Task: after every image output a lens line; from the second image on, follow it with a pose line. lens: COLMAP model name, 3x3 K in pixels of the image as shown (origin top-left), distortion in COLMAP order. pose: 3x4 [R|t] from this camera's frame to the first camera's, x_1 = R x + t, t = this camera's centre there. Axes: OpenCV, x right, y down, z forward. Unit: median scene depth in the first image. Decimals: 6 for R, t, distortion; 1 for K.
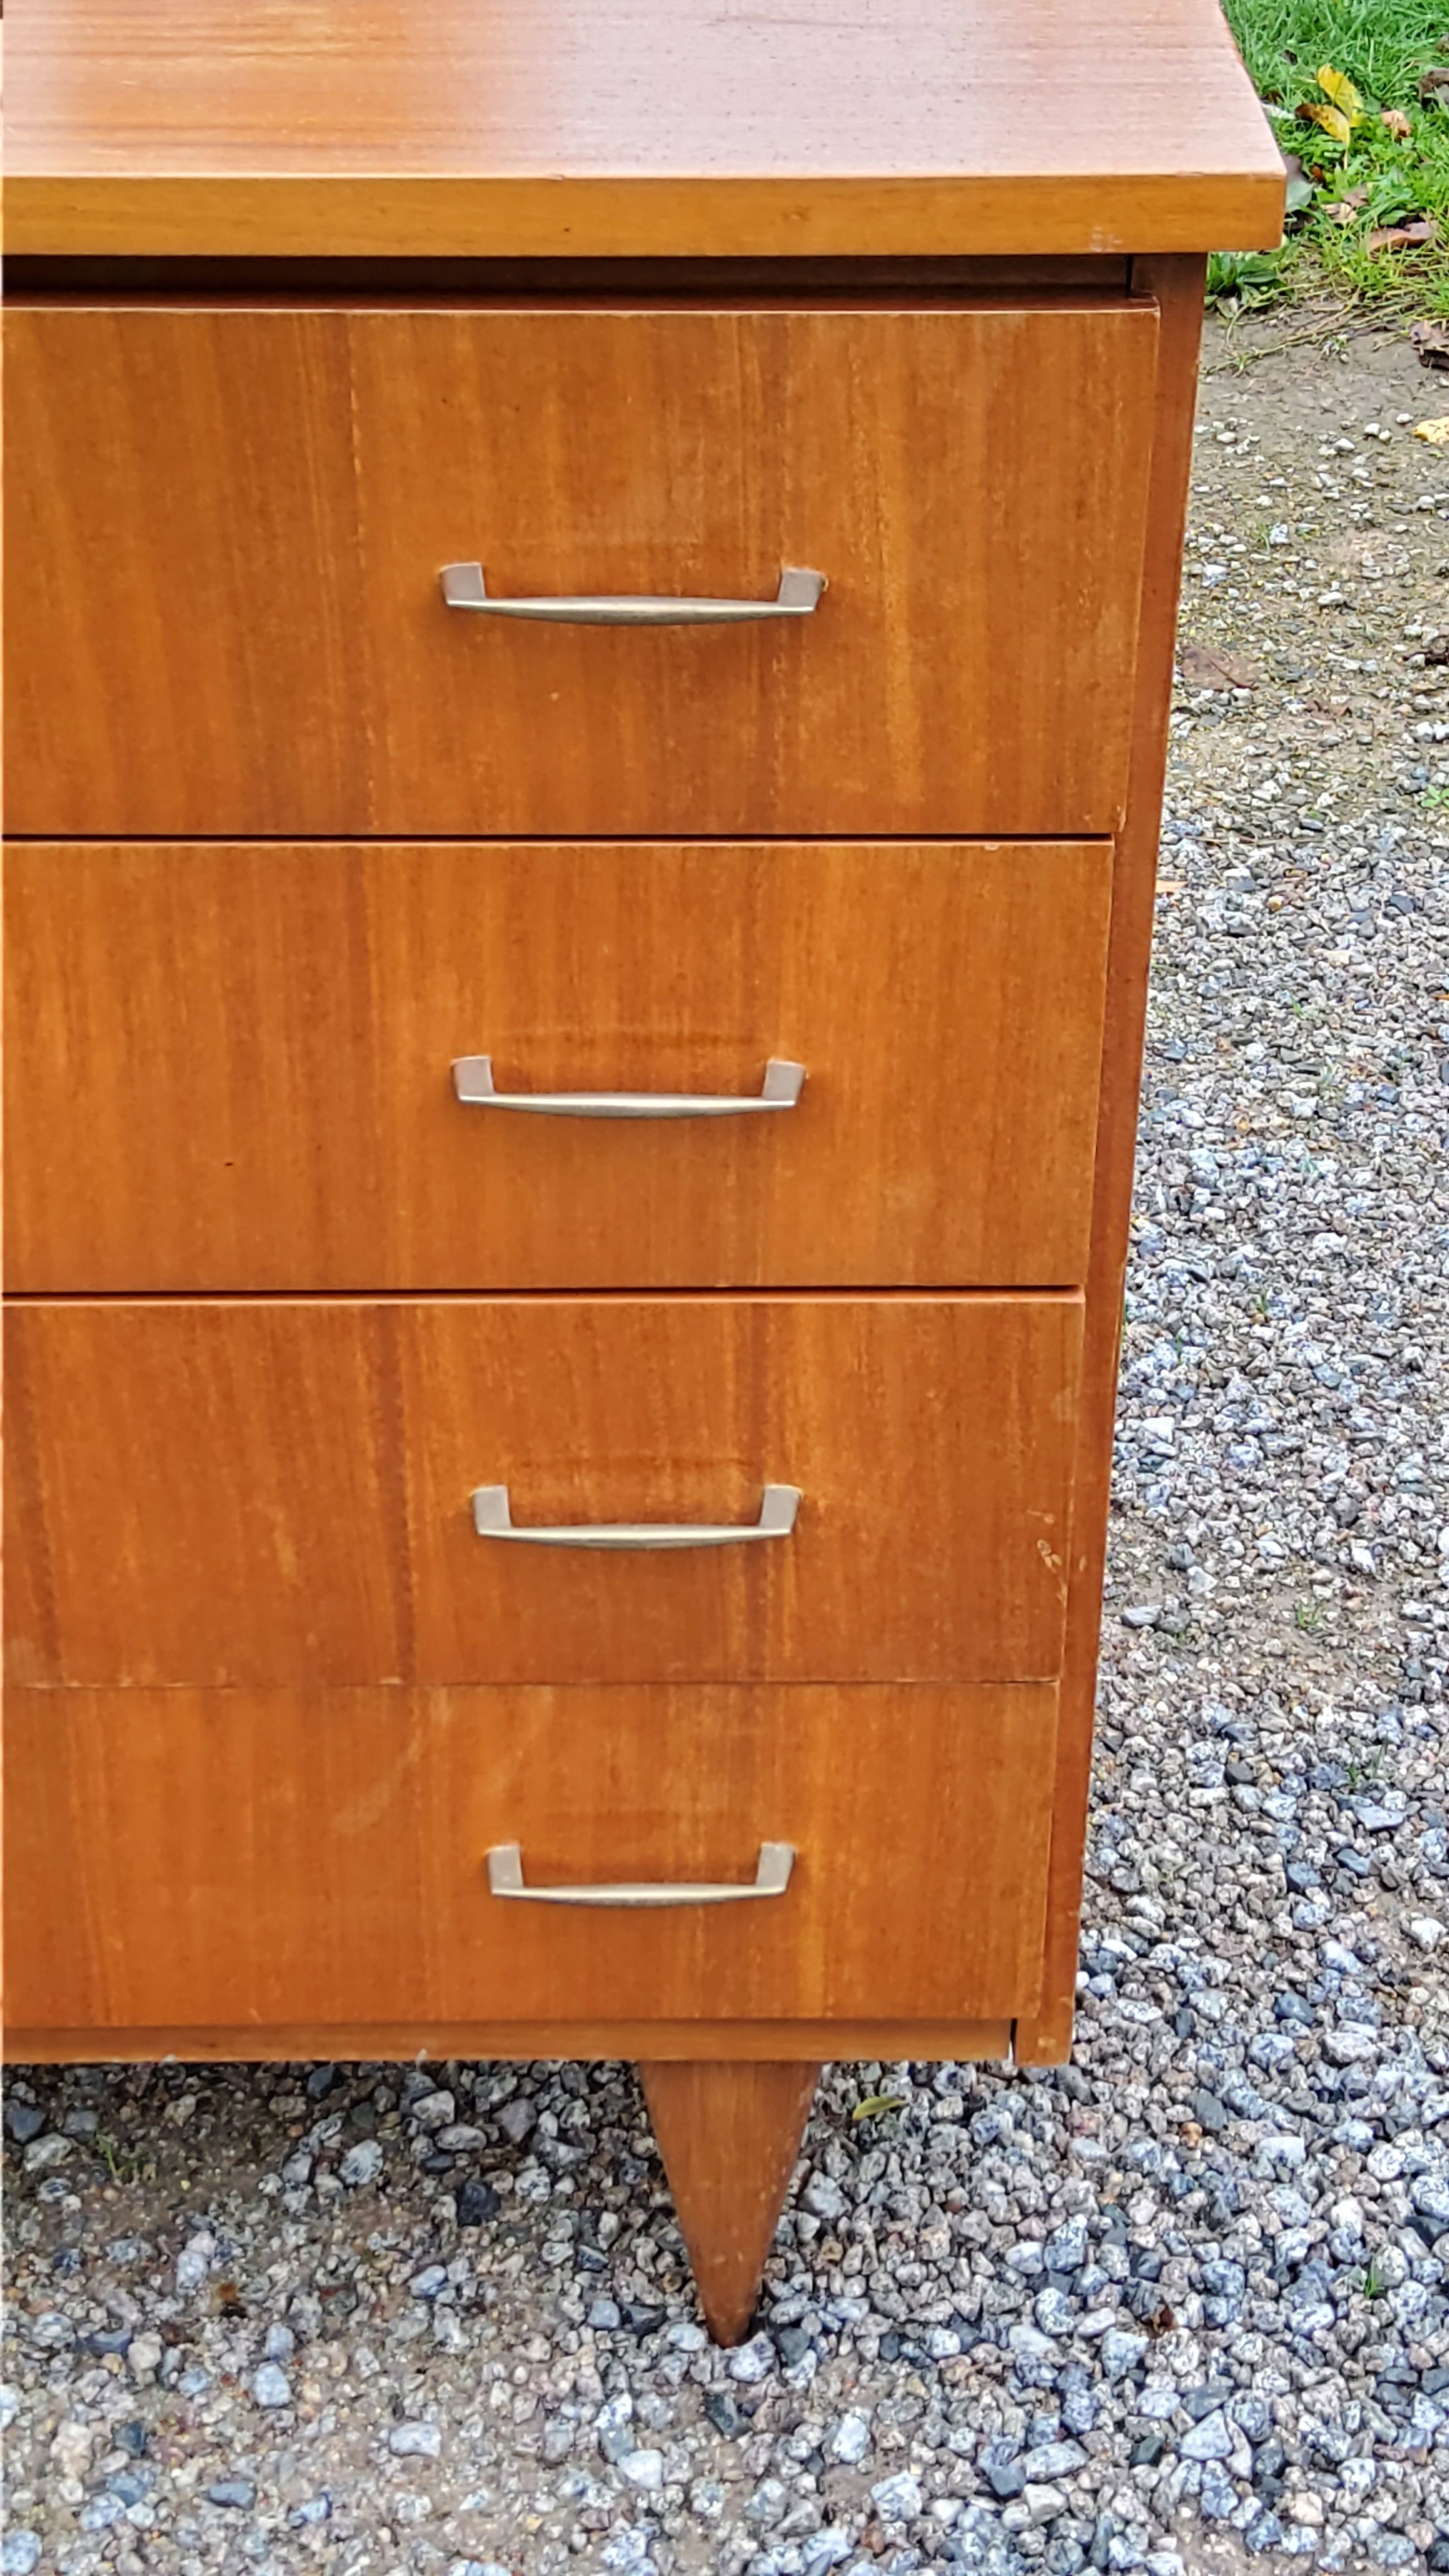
lens RADIAL K [[3780.7, 0, 719.7], [0, 3780.7, 1267.9], [0, 0, 1]] dist [0.110093, 0.000000]
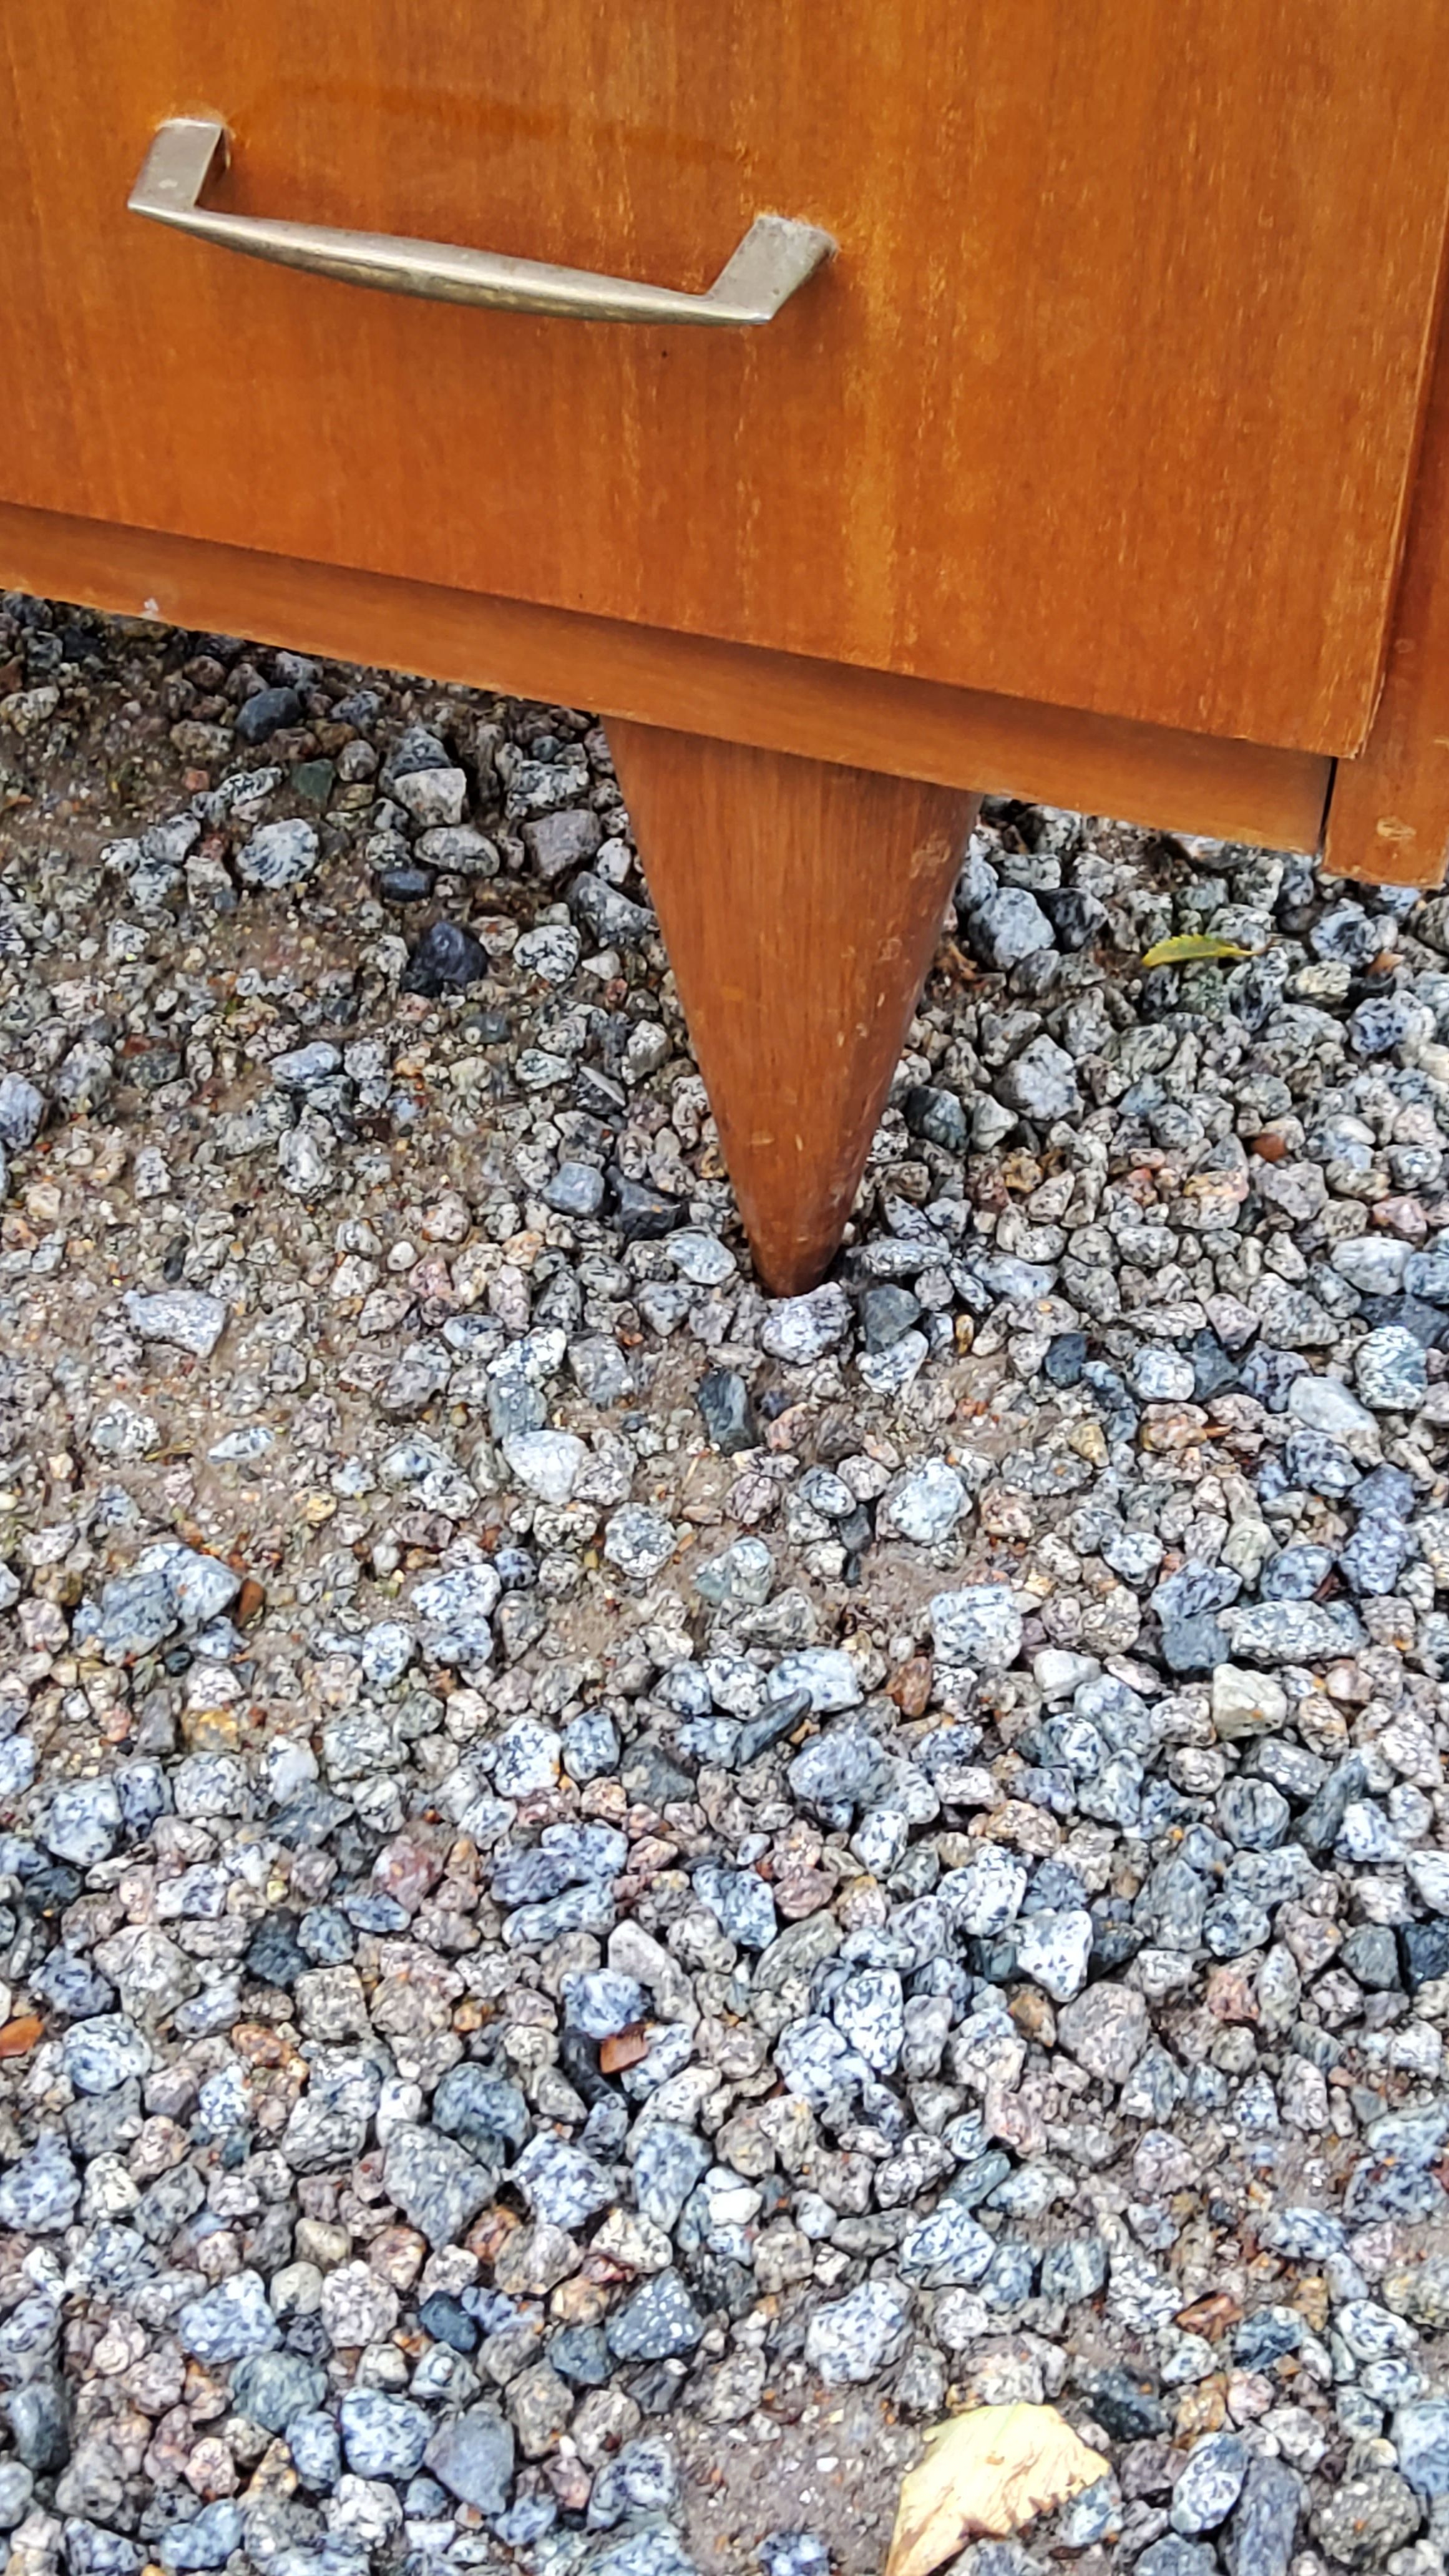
lens RADIAL K [[3780.7, 0, 766.0], [0, 3780.7, 1138.9], [0, 0, 1]] dist [0.110093, 0.000000]
pose [[0.955232, 0.215377, -0.202843, 0.107572], [-0.158151, 0.951147, 0.265155, 0.120994], [0.250042, -0.221205, 0.942628, 0.503727]]
